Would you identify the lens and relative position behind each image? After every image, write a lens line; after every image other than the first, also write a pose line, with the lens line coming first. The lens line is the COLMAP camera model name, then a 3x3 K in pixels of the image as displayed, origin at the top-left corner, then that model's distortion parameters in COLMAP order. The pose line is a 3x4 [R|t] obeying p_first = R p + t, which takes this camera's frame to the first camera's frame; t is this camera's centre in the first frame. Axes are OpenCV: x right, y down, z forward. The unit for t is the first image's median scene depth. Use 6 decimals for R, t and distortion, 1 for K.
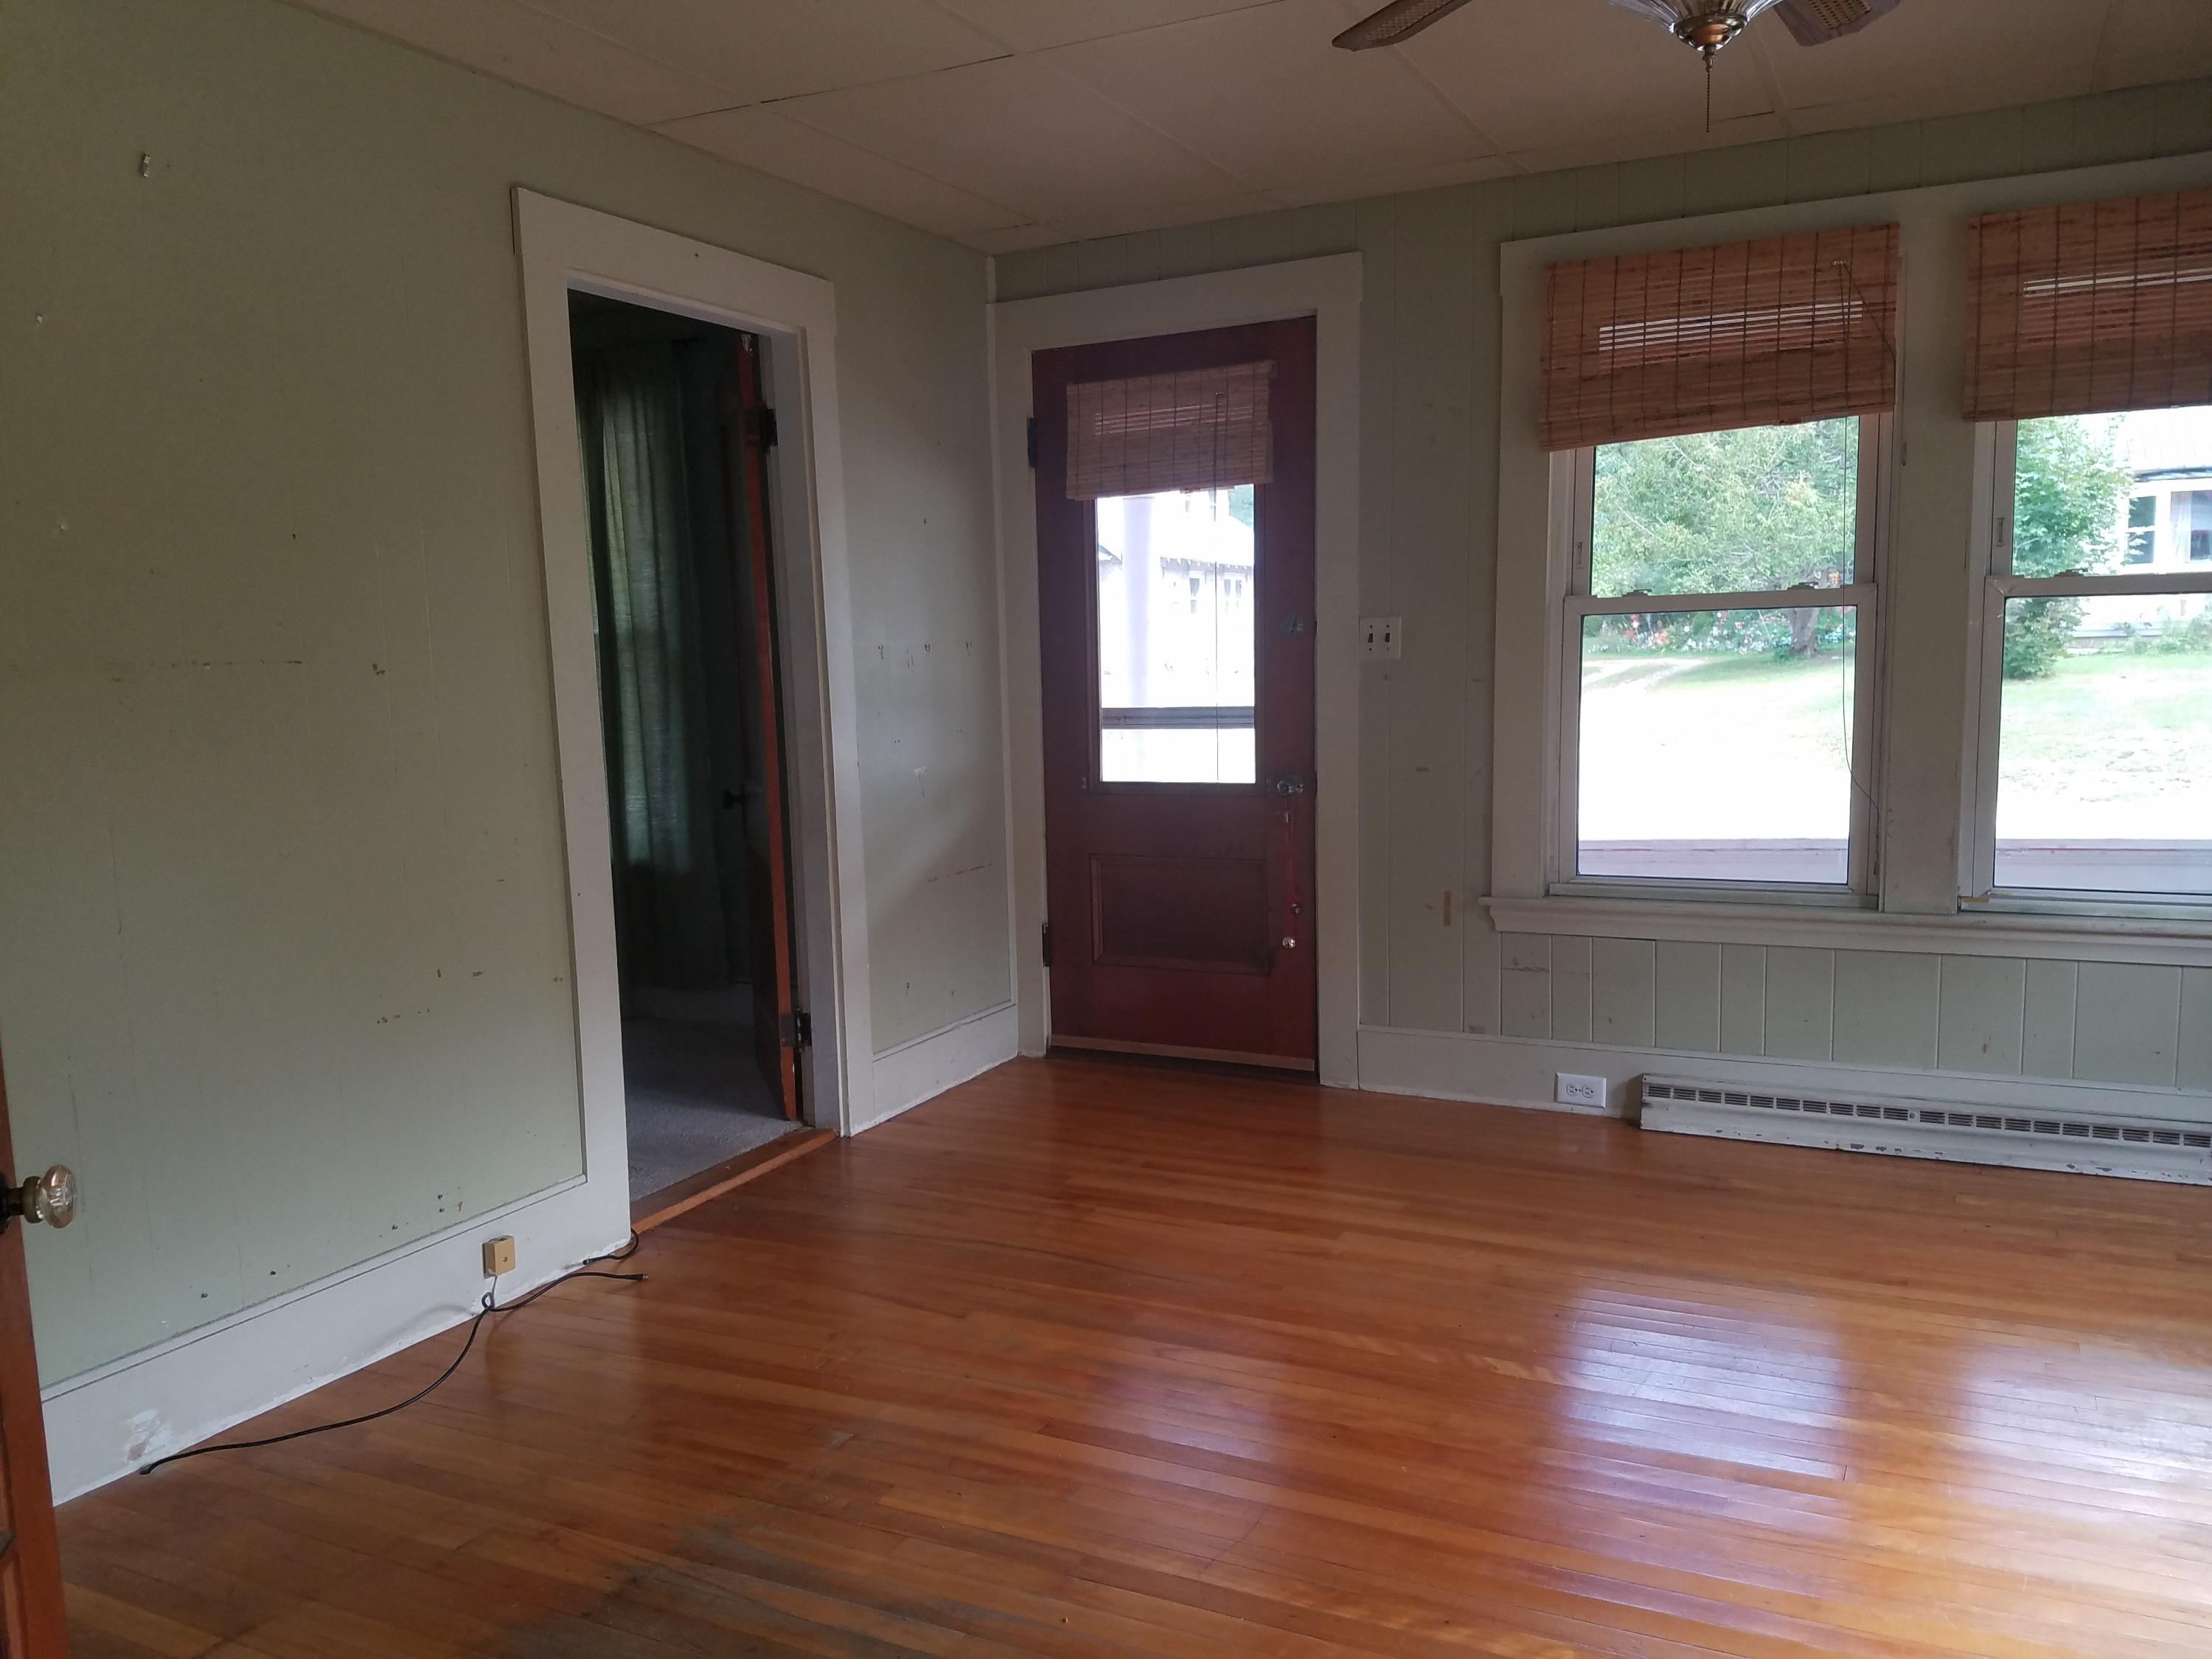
lens RADIAL K [[1724.0, 0, 1106.0], [0, 1724.0, 829.5], [0, 0, 1]] dist [0.212897, -0.422223]
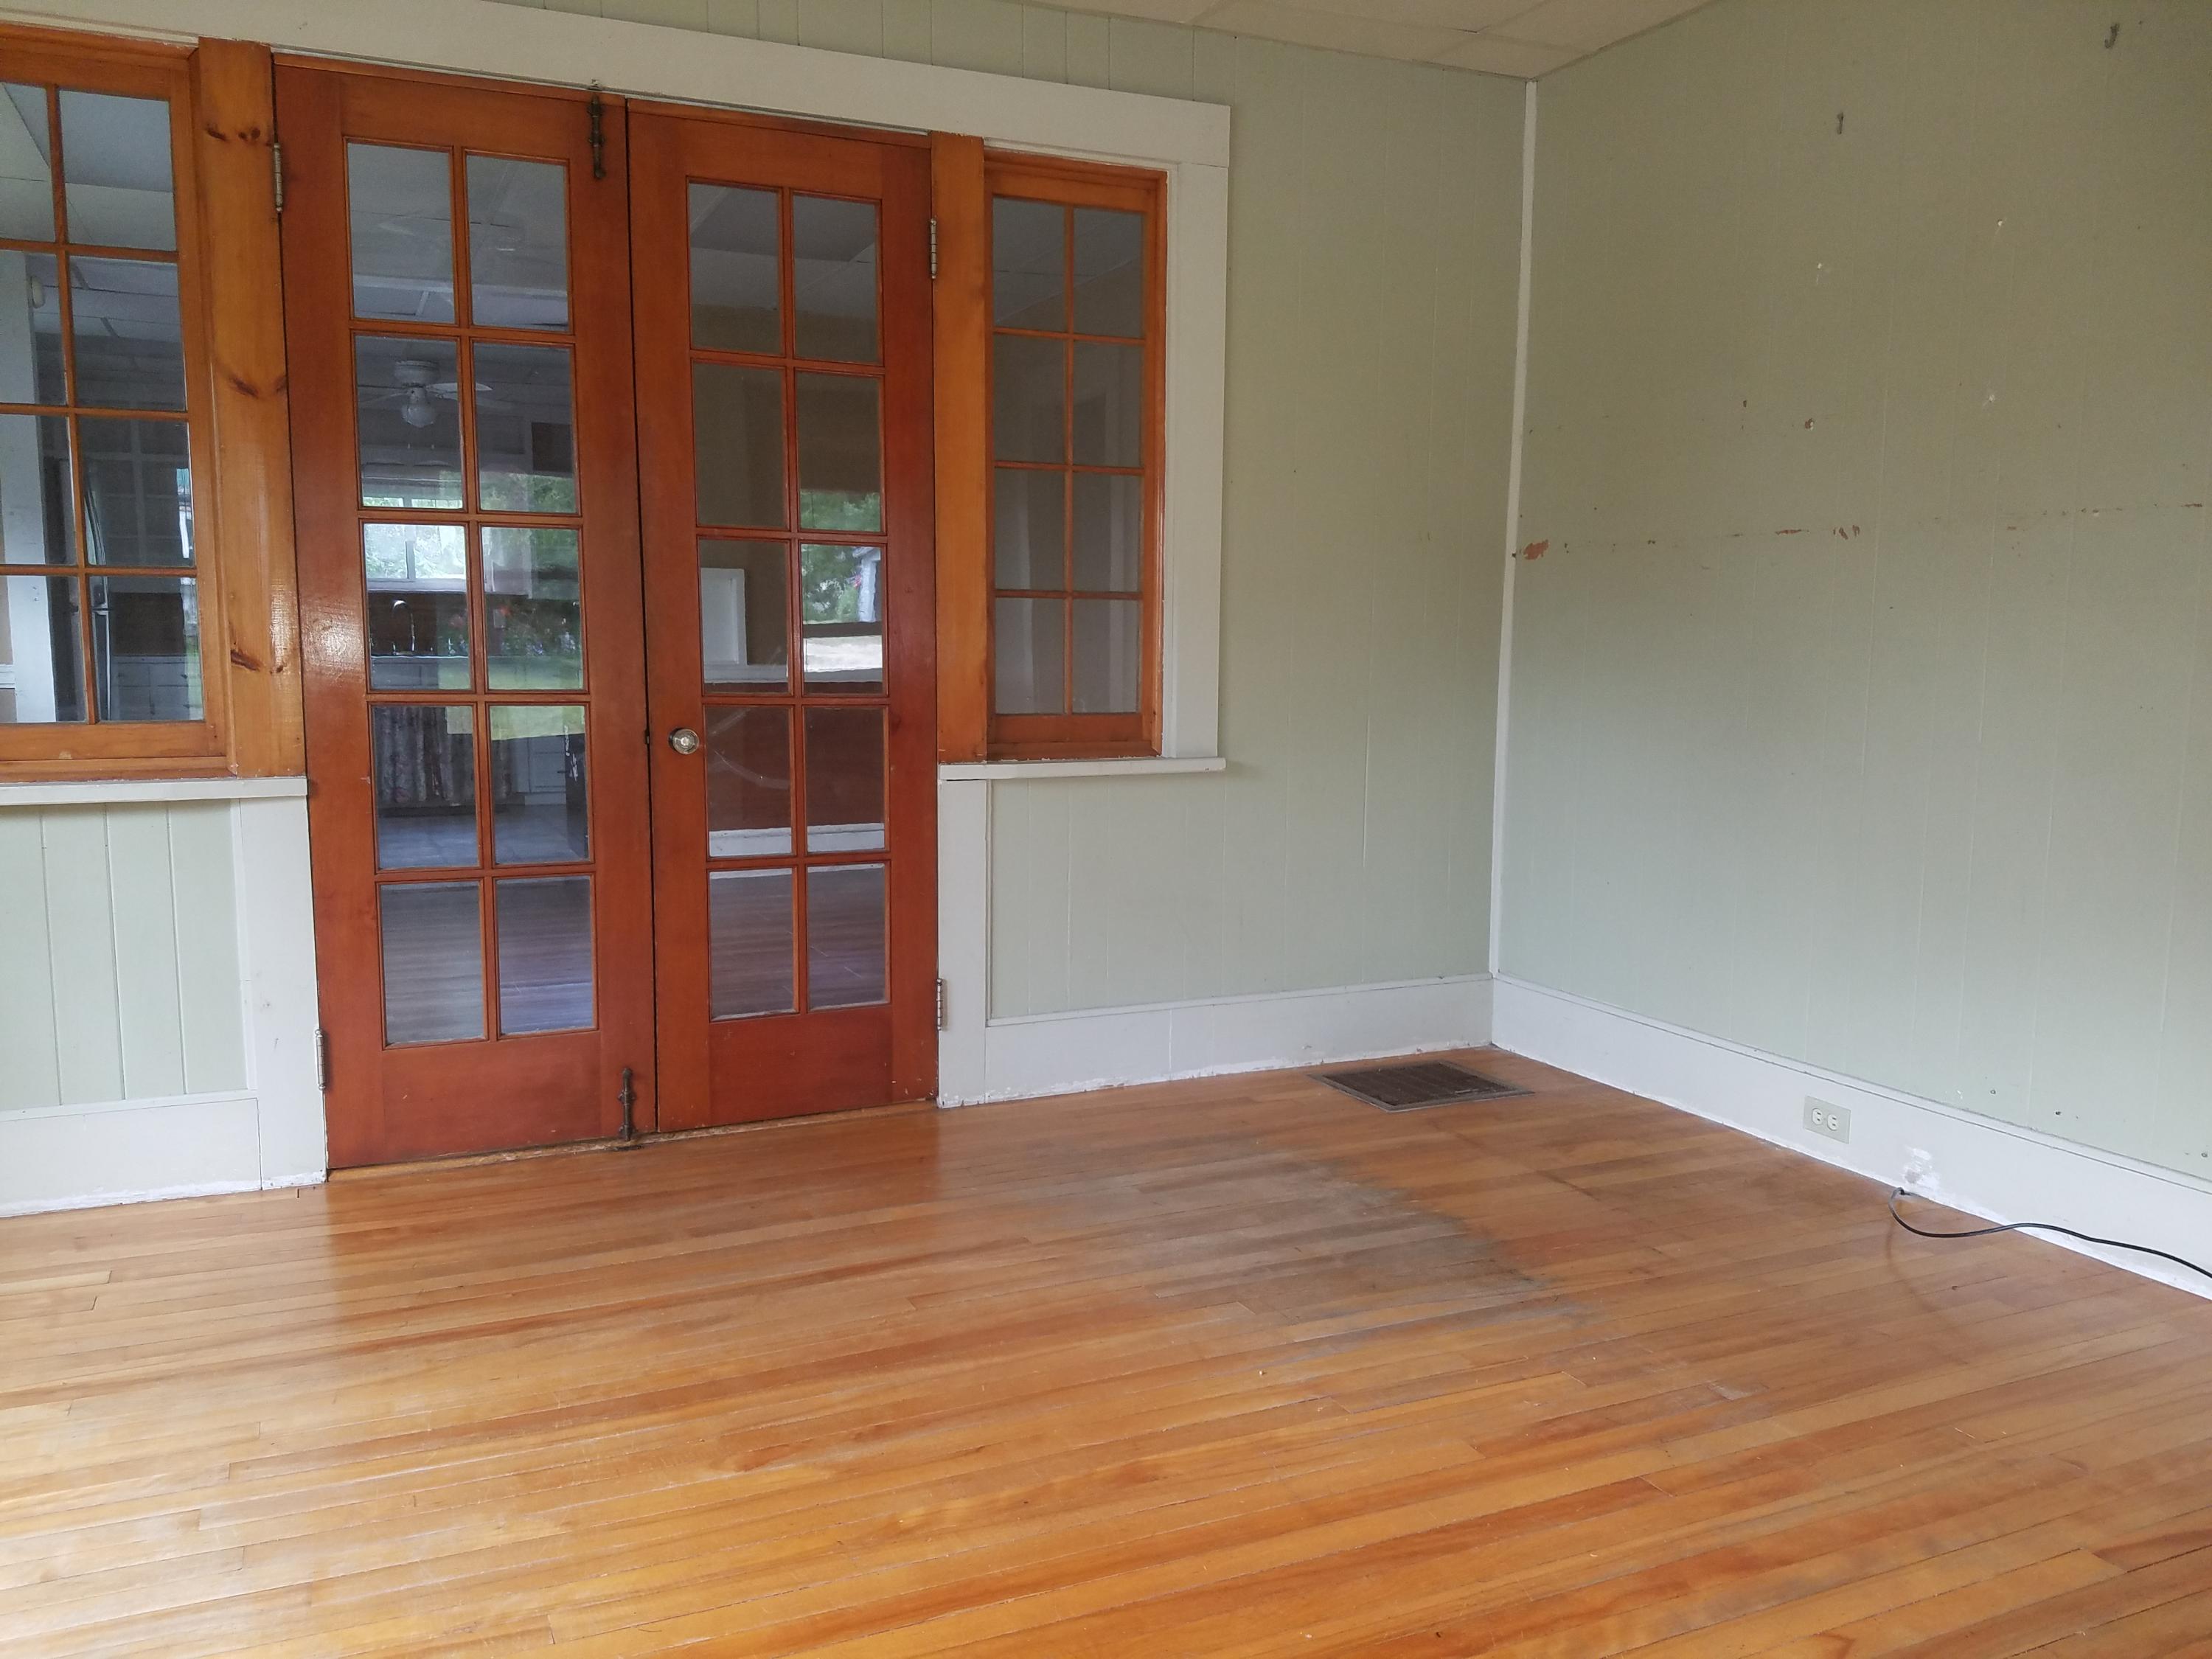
lens RADIAL K [[1697.3, 0, 1106.0], [0, 1697.3, 829.5], [0, 0, 1]] dist [0.205292, -0.311102]
pose [[-0.615779, 0.126140, -0.777757, 3.151333], [-0.071186, 0.974159, 0.214354, -0.434870], [0.784697, 0.187360, -0.590887, 5.602128]]
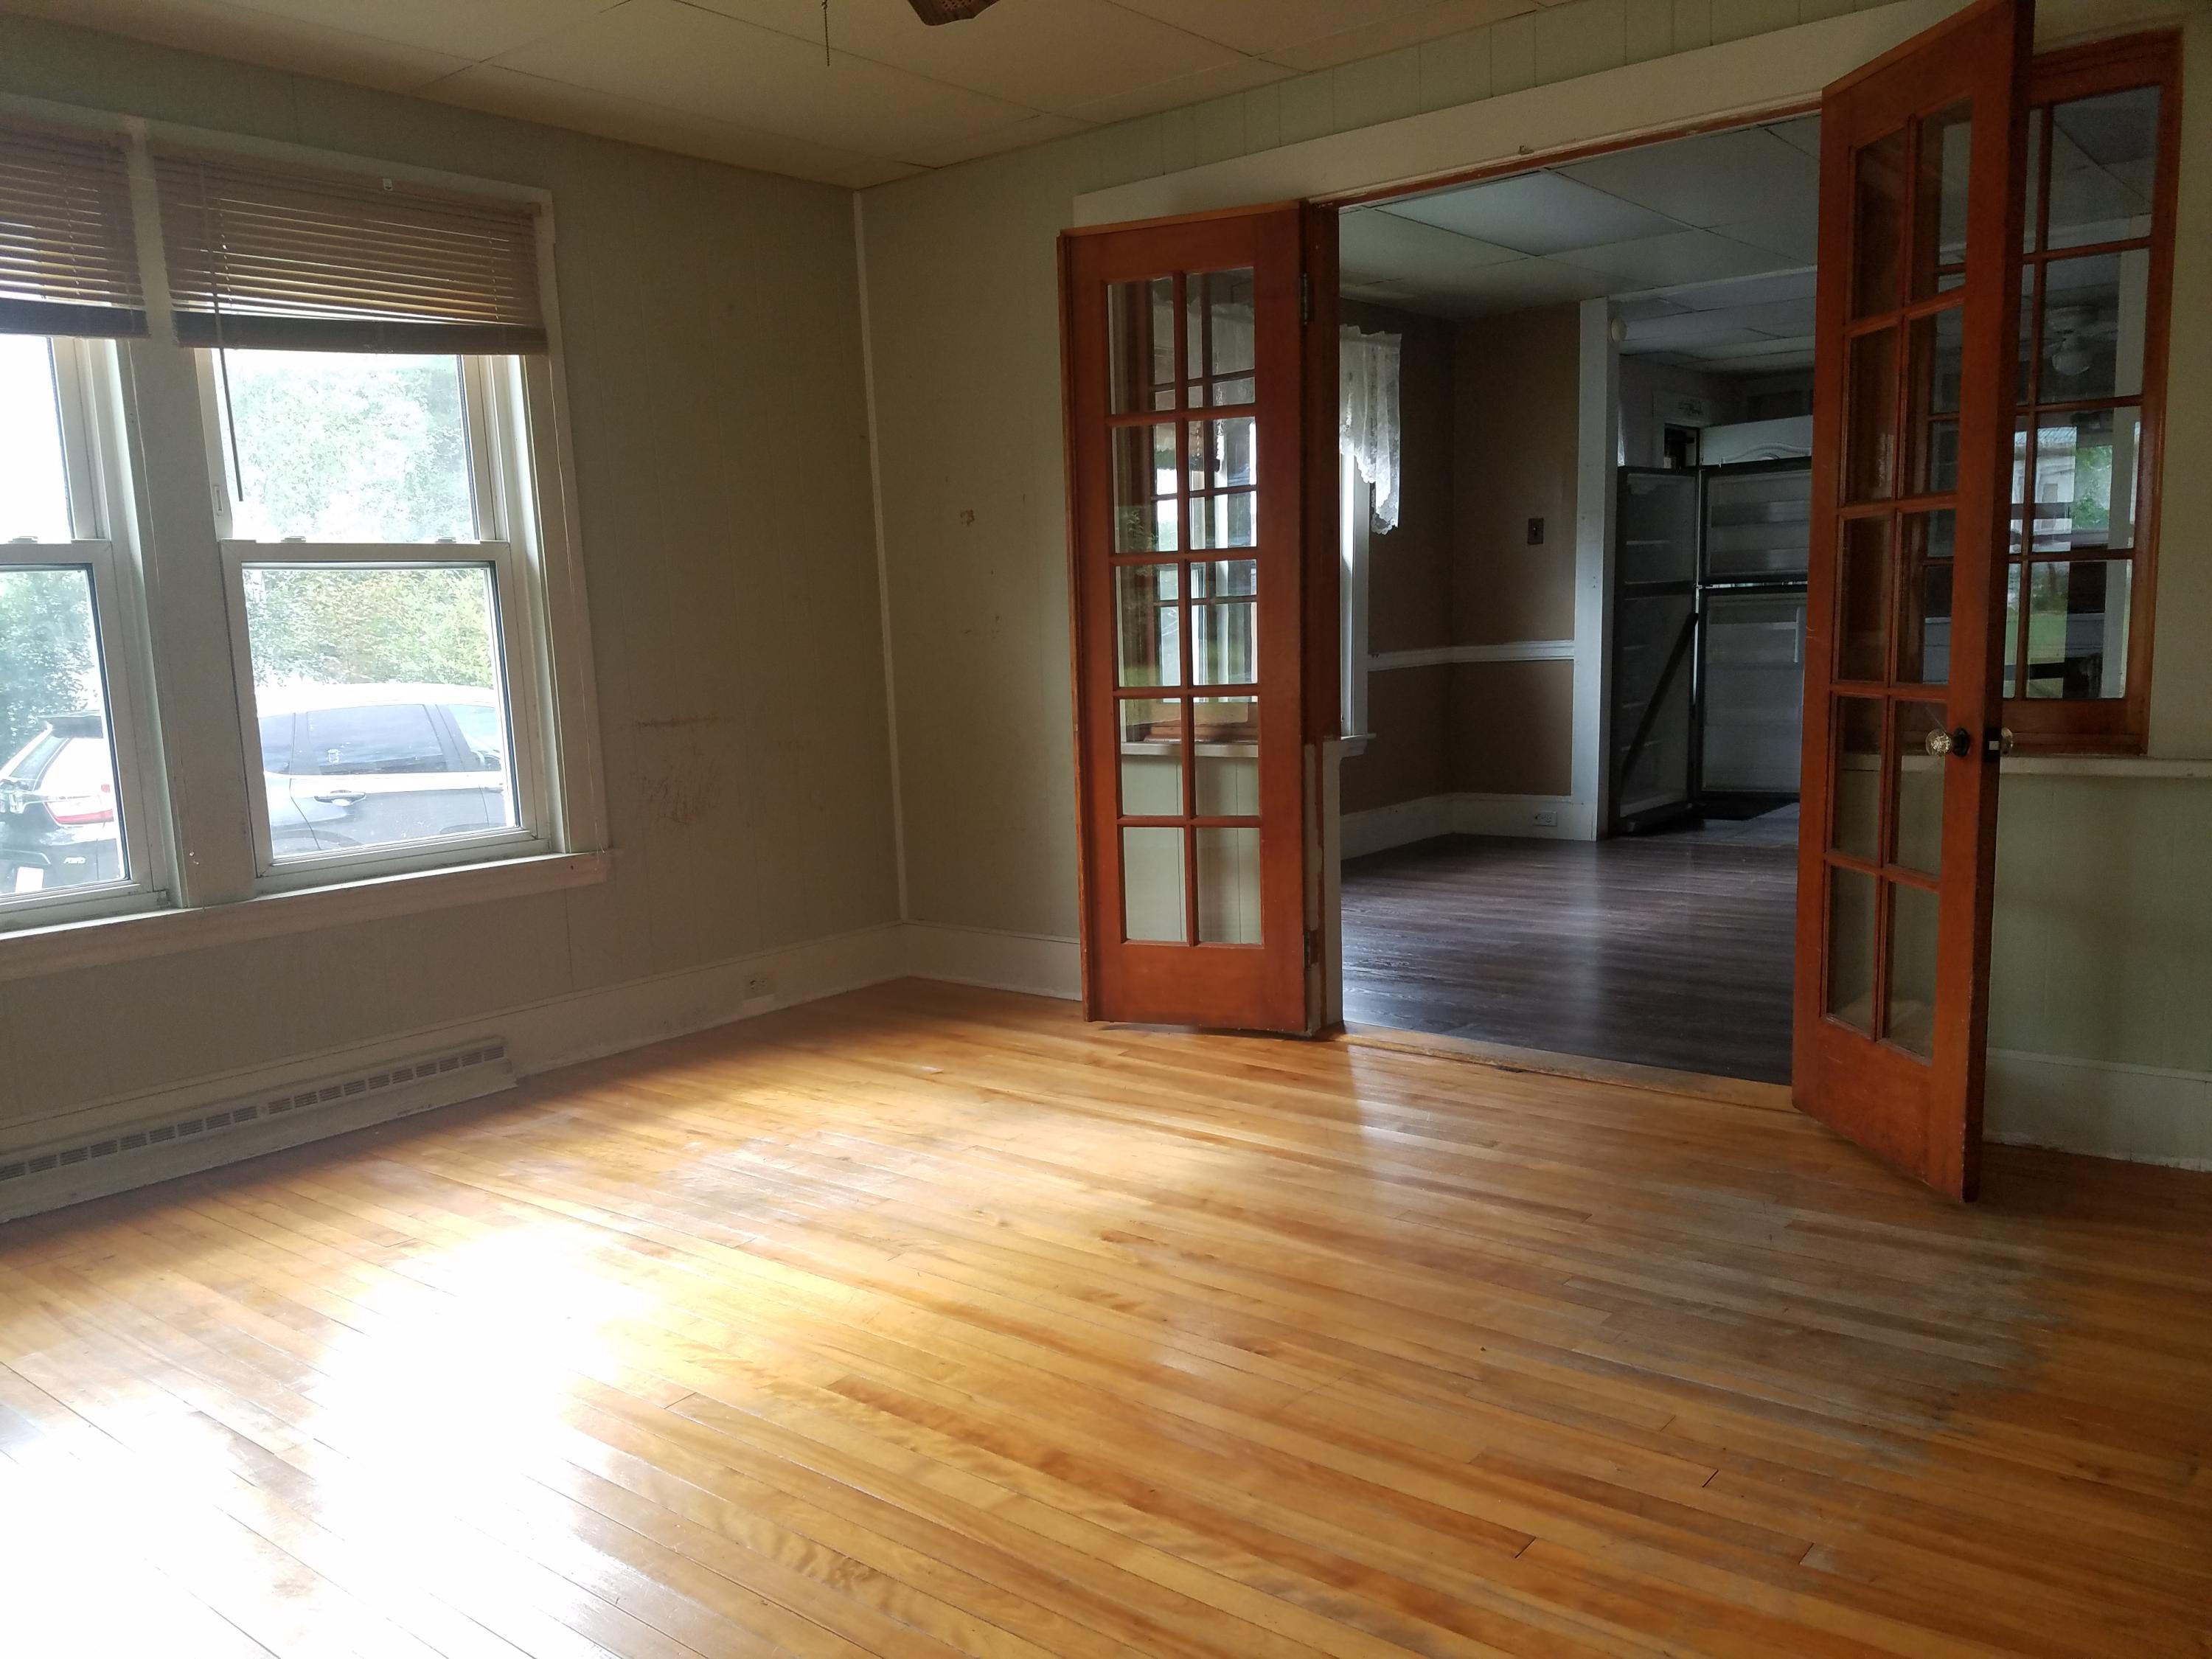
lens RADIAL K [[1697.3, 0, 1106.0], [0, 1697.3, 829.5], [0, 0, 1]] dist [0.205292, -0.311102]
pose [[-0.976888, 0.051226, 0.207525, -0.139433], [0.097558, 0.970693, 0.219630, -0.608242], [-0.190192, 0.234800, -0.953255, 7.677924]]
